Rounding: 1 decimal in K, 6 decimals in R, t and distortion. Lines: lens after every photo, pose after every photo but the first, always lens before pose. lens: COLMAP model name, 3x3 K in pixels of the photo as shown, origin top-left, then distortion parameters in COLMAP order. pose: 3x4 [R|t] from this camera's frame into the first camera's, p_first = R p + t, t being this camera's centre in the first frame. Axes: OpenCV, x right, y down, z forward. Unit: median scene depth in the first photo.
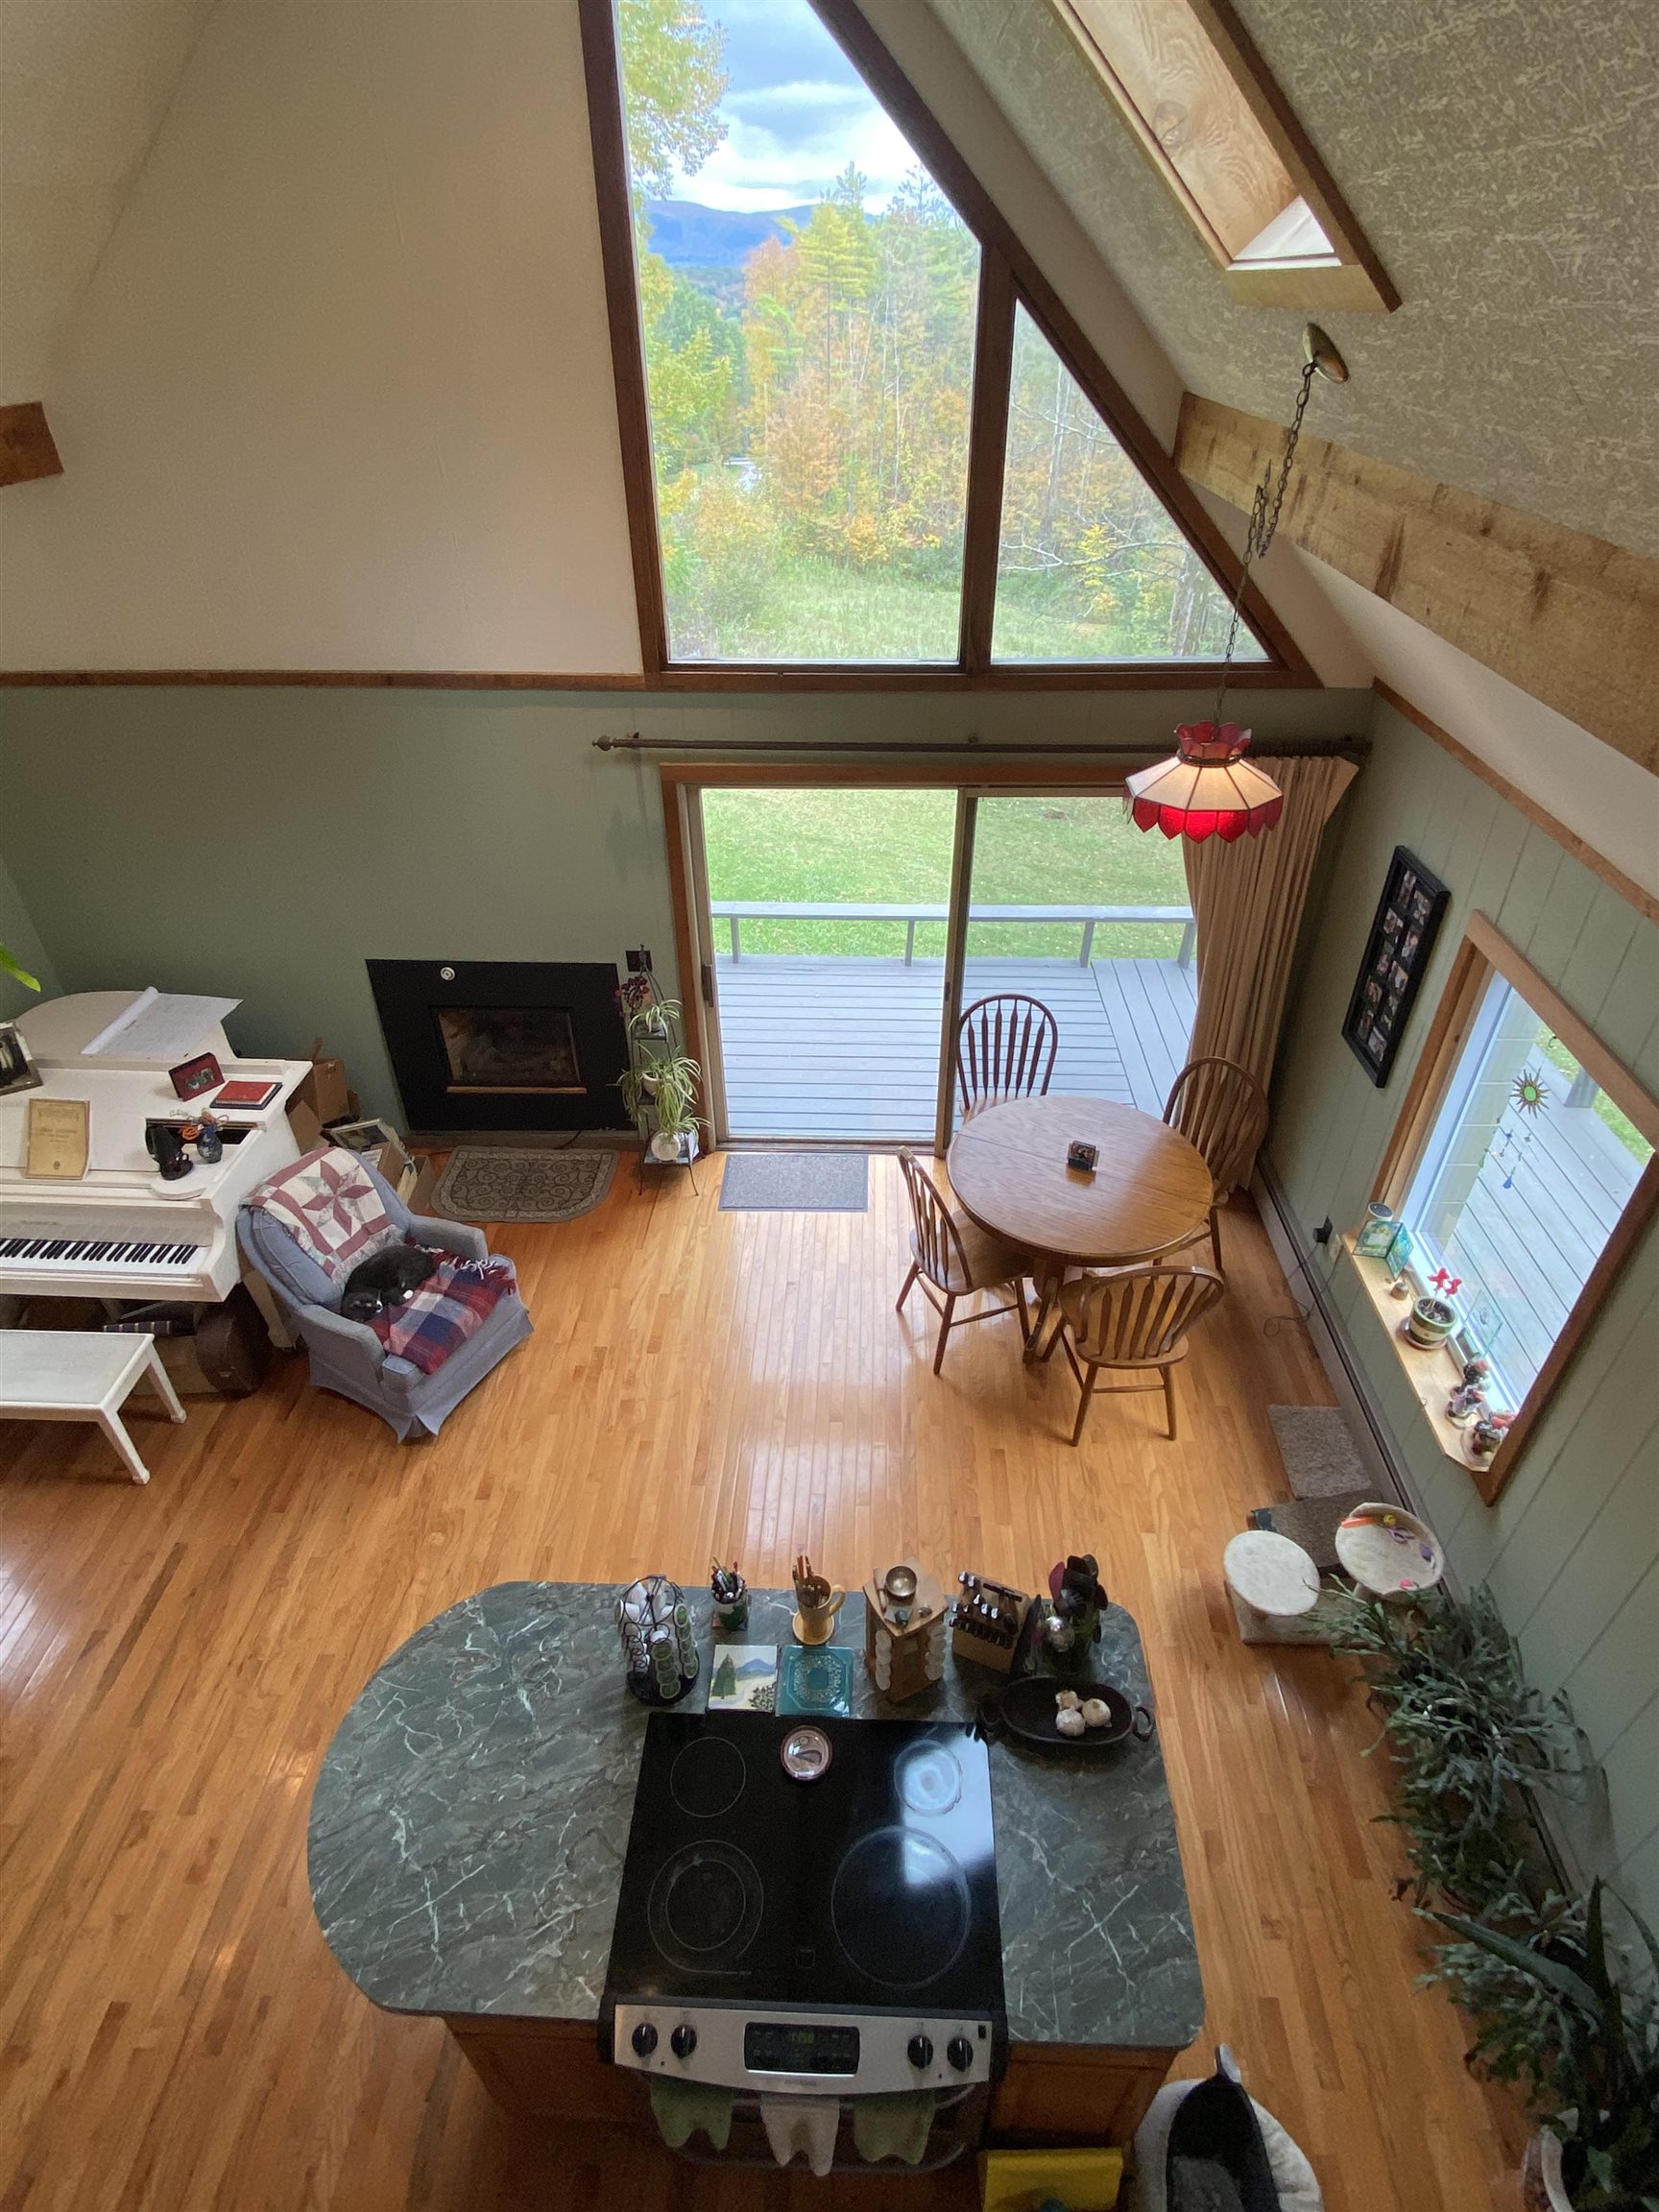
lens RADIAL K [[1126.5, 0, 817.3], [0, 1126.5, 1093.3], [0, 0, 1]] dist [-0.000391, -0.002822]
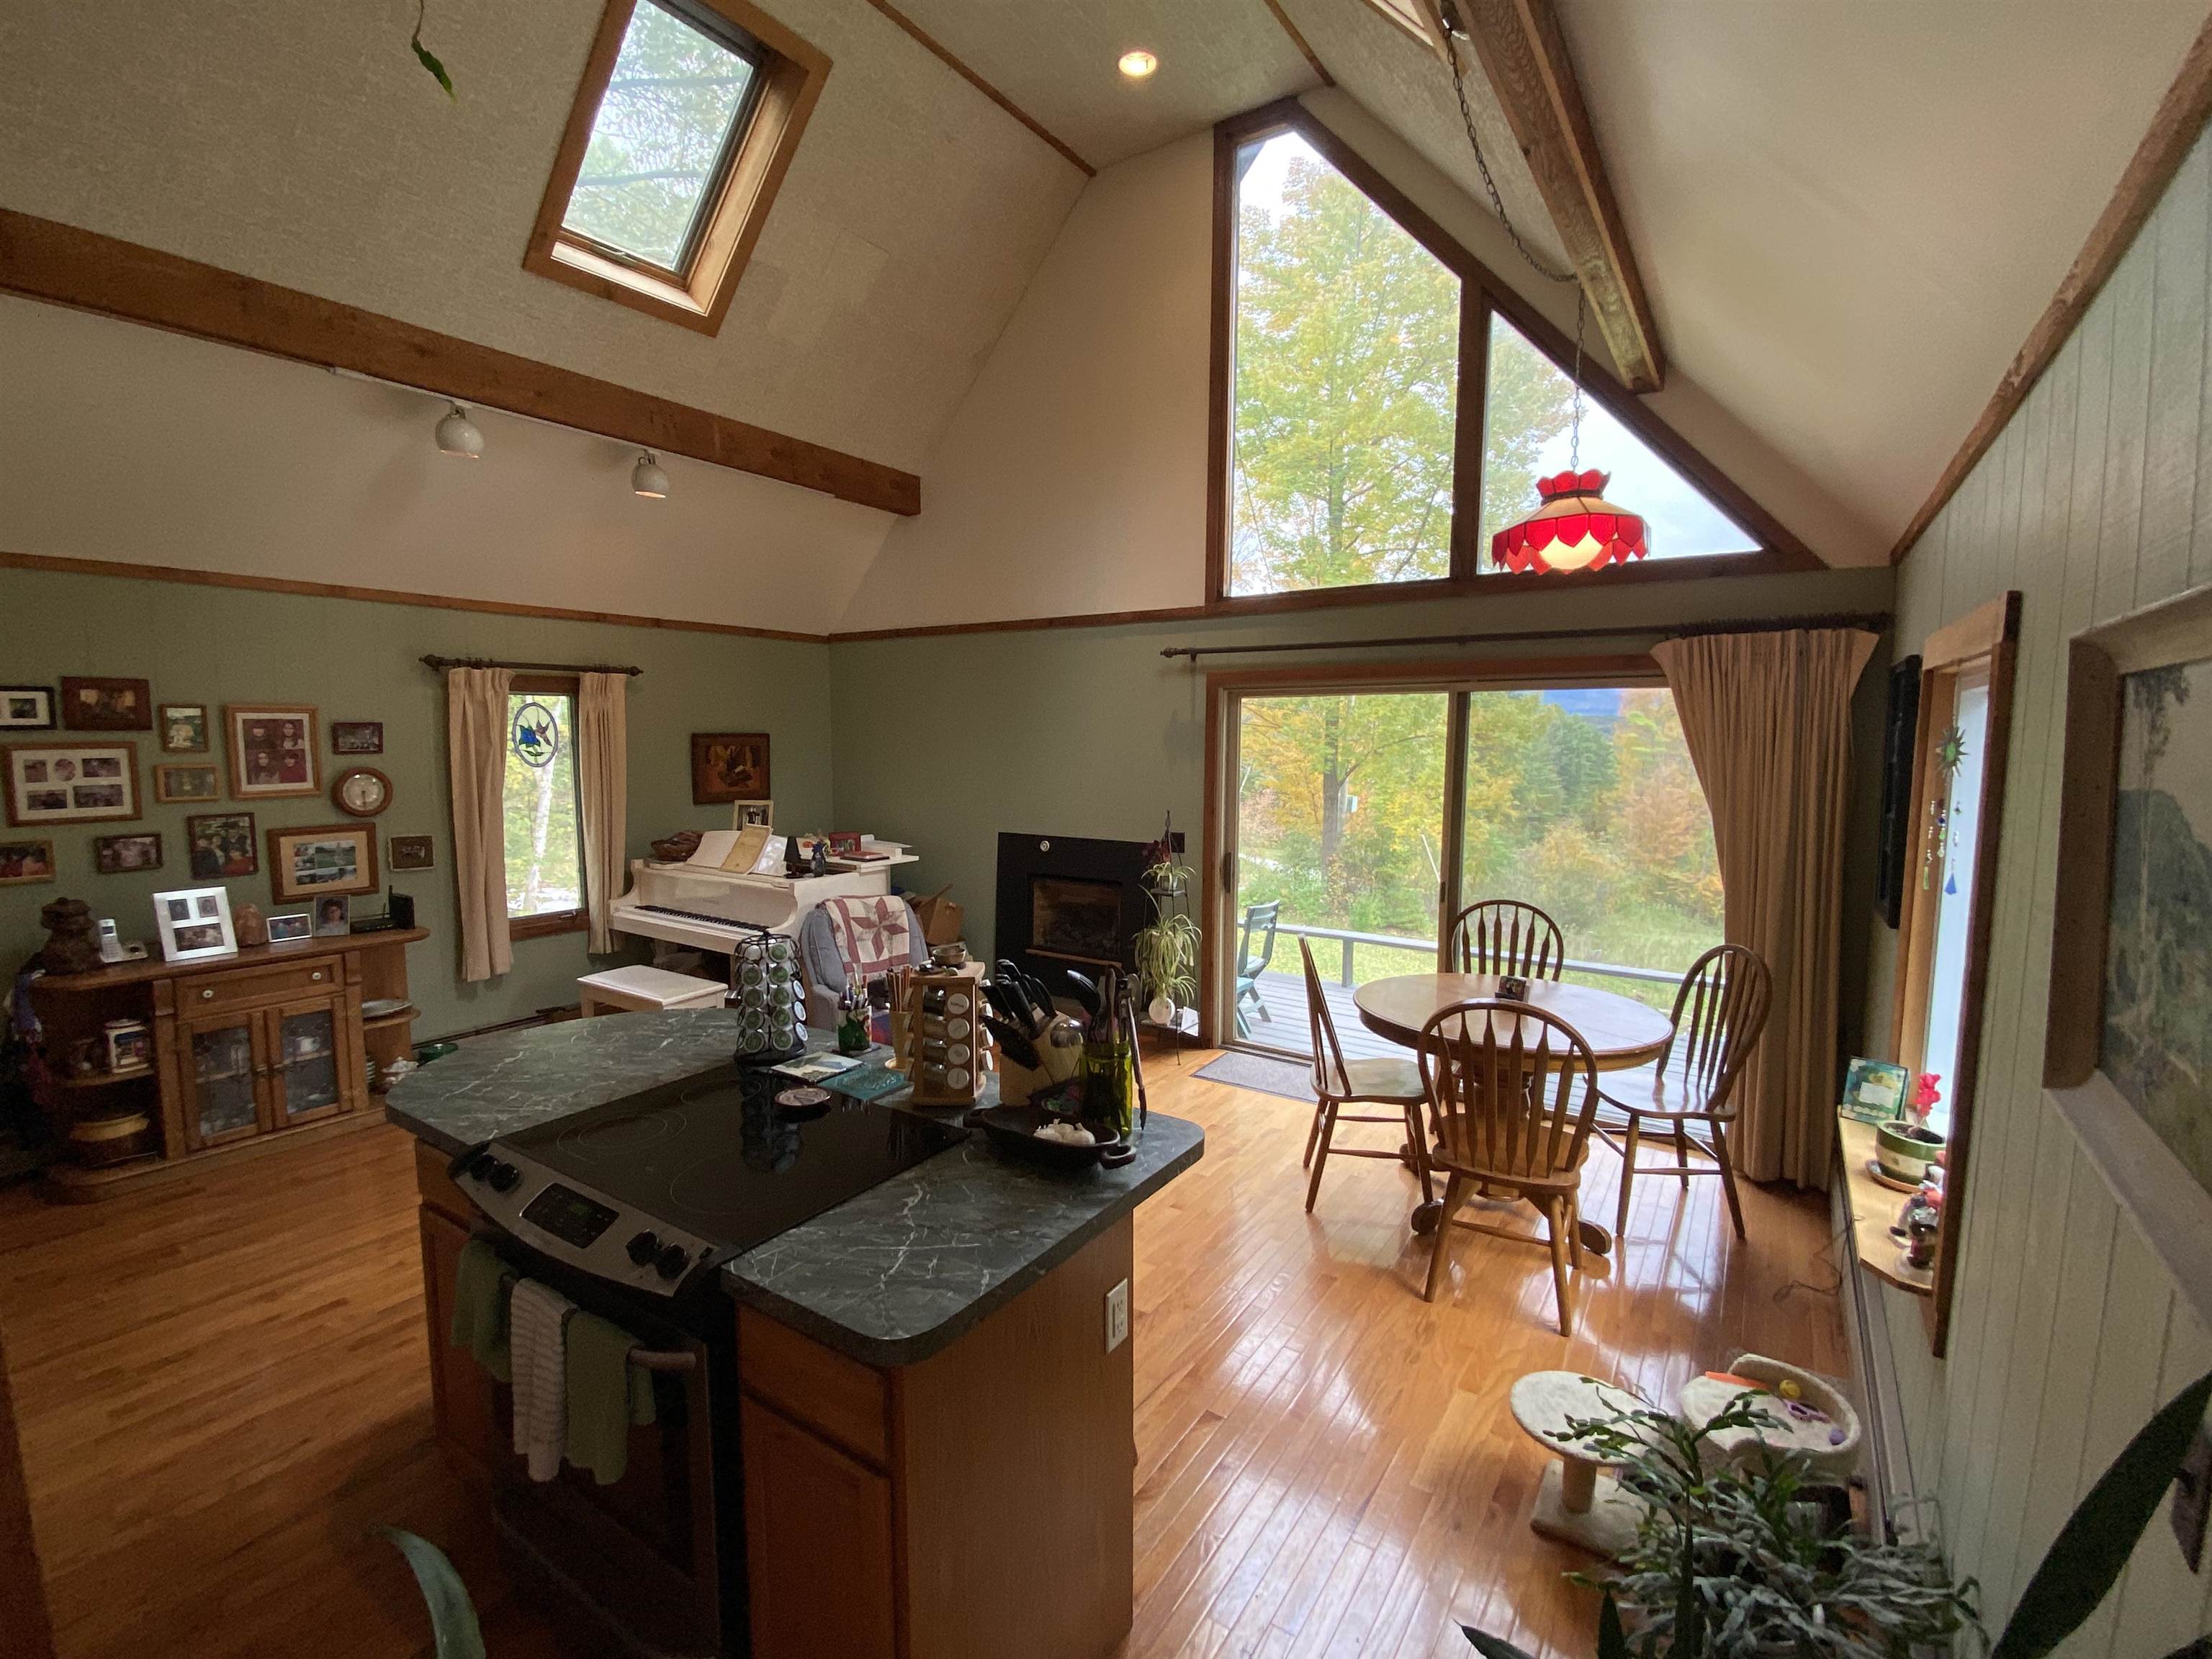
lens RADIAL K [[985.1, 0, 1111.6], [0, 985.1, 842.5], [0, 0, 1]] dist [0.003531, -0.000489]
pose [[0.857295, 0.064566, -0.510760, 0.310285], [-0.304968, 0.862993, -0.402787, 0.322214], [0.414776, 0.501073, 0.759530, 0.176375]]
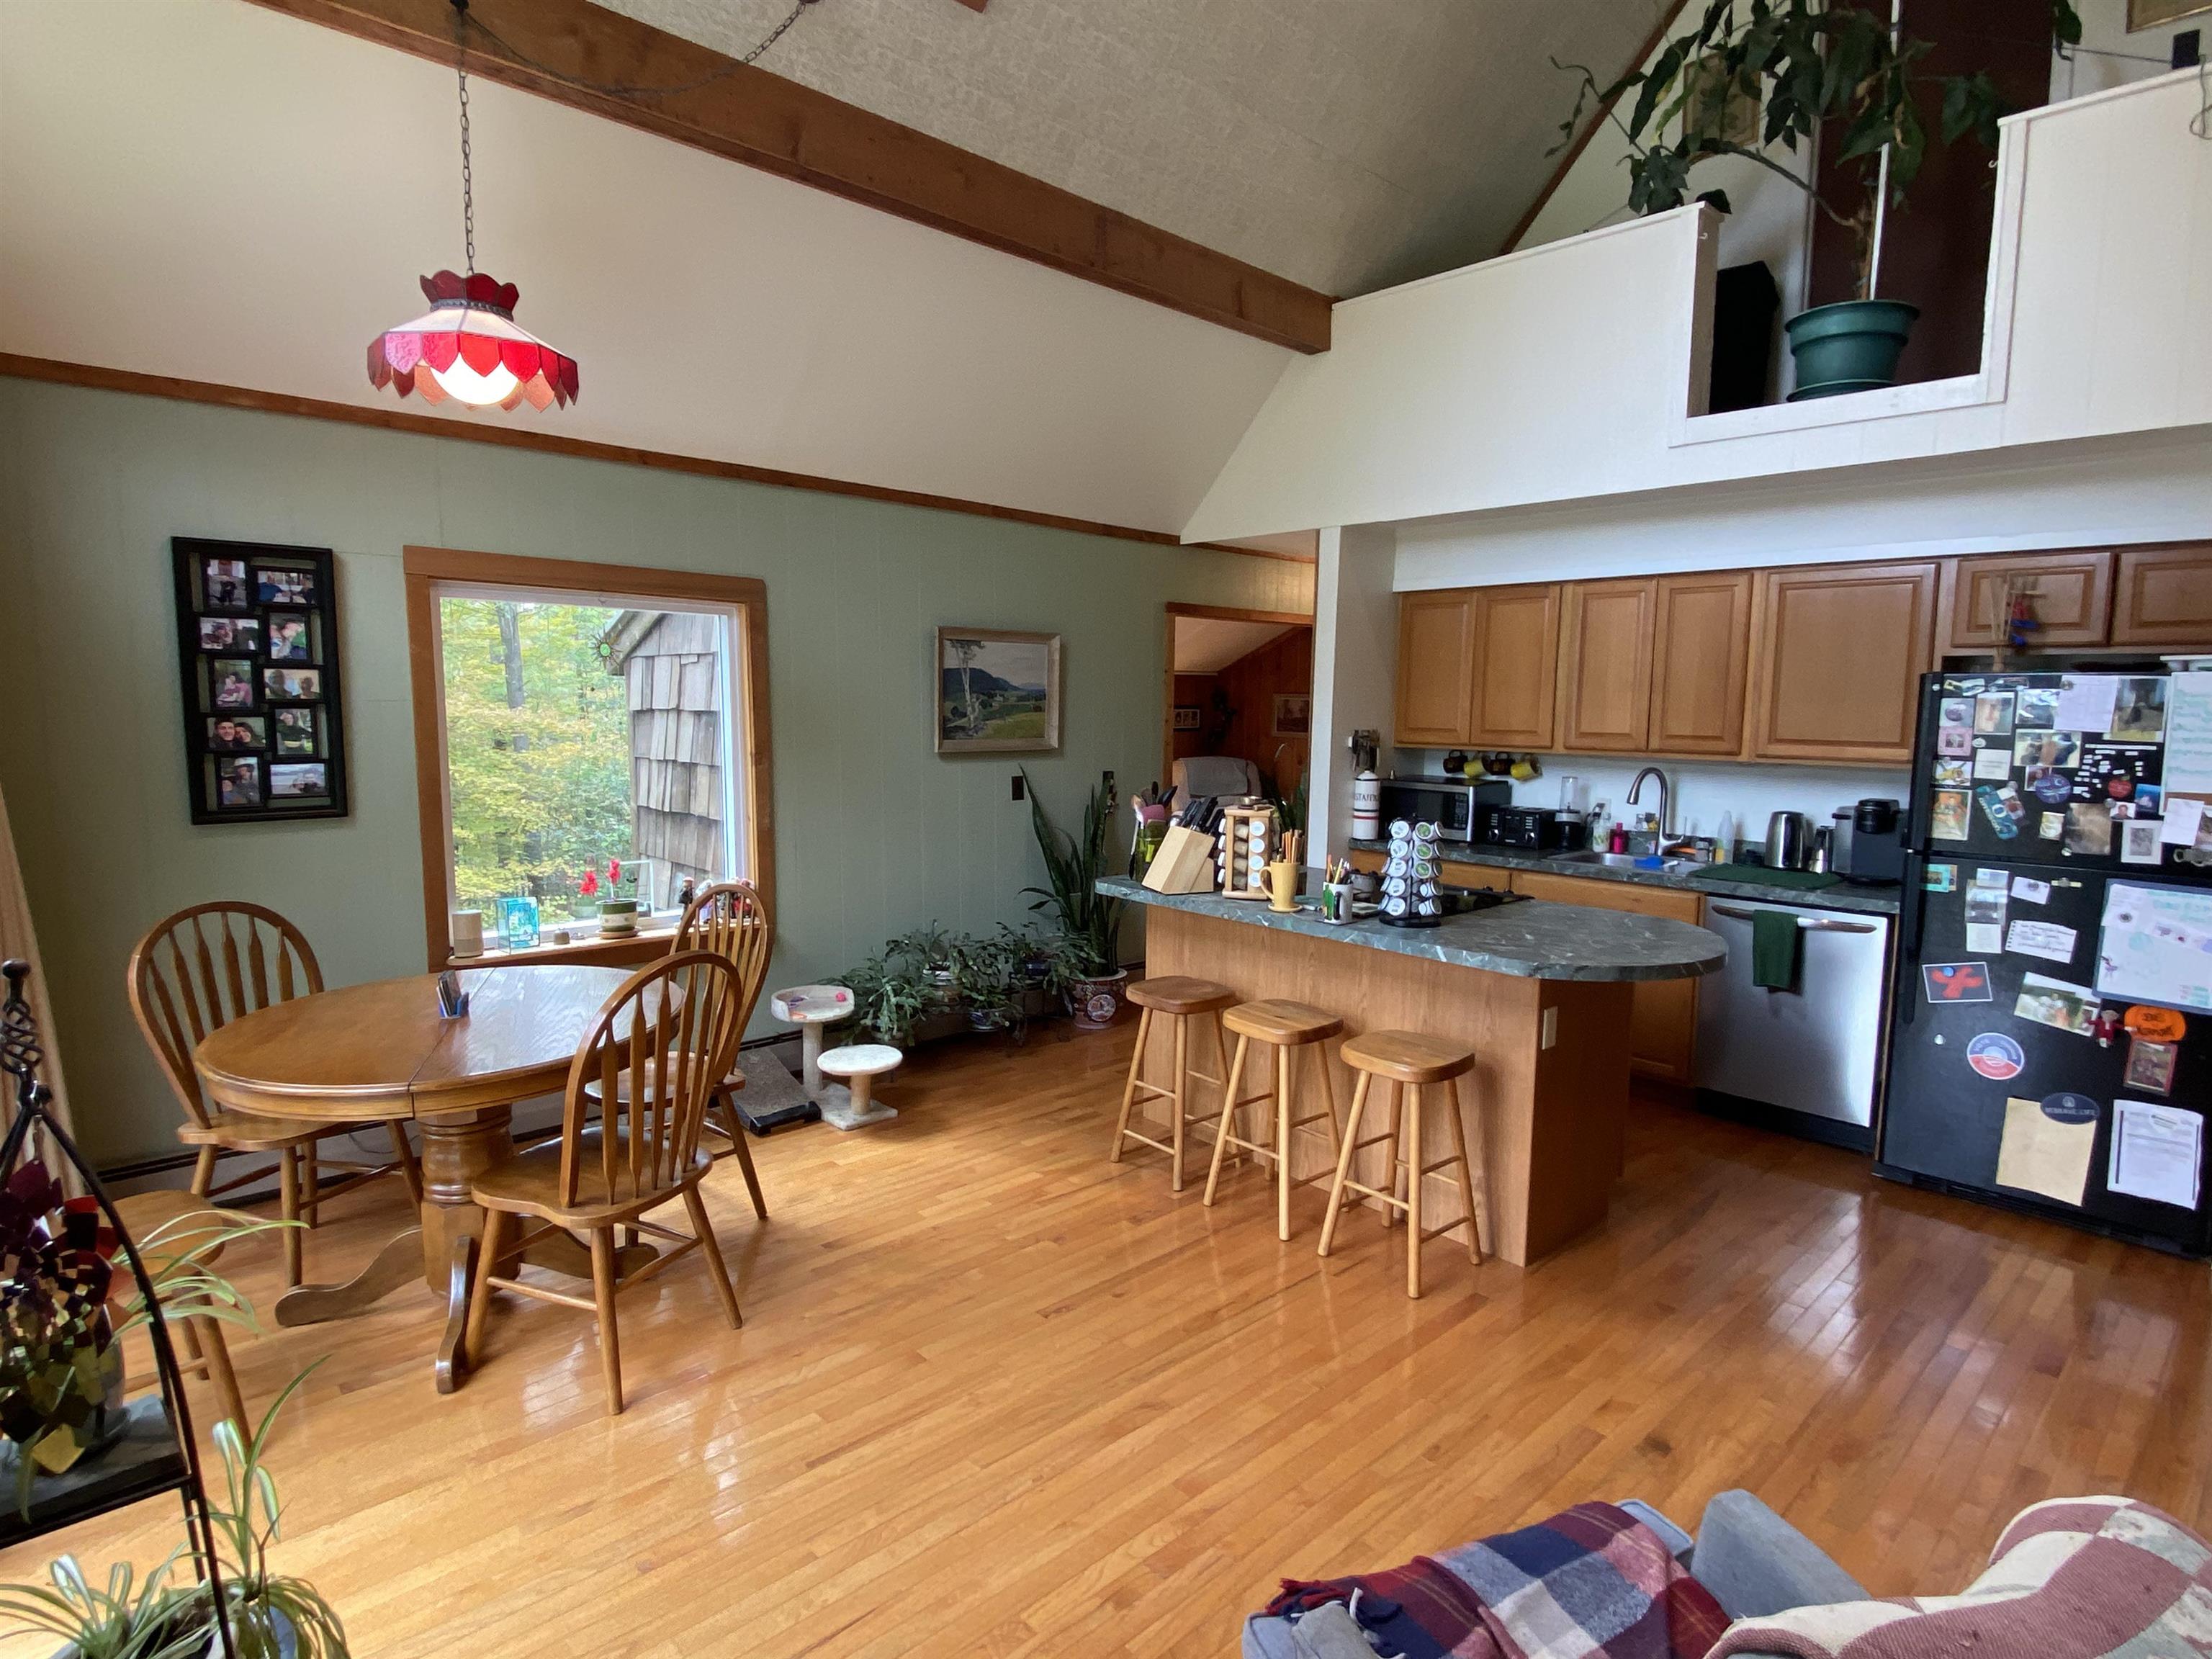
lens RADIAL K [[1176.9, 0, 1092.8], [0, 1176.9, 831.8], [0, 0, 1]] dist [0.029944, -0.028564]
pose [[-0.724006, -0.076807, 0.685504, -0.383437], [0.393209, 0.770555, 0.501630, -0.174685], [-0.566747, 0.632729, -0.527685, 0.939844]]
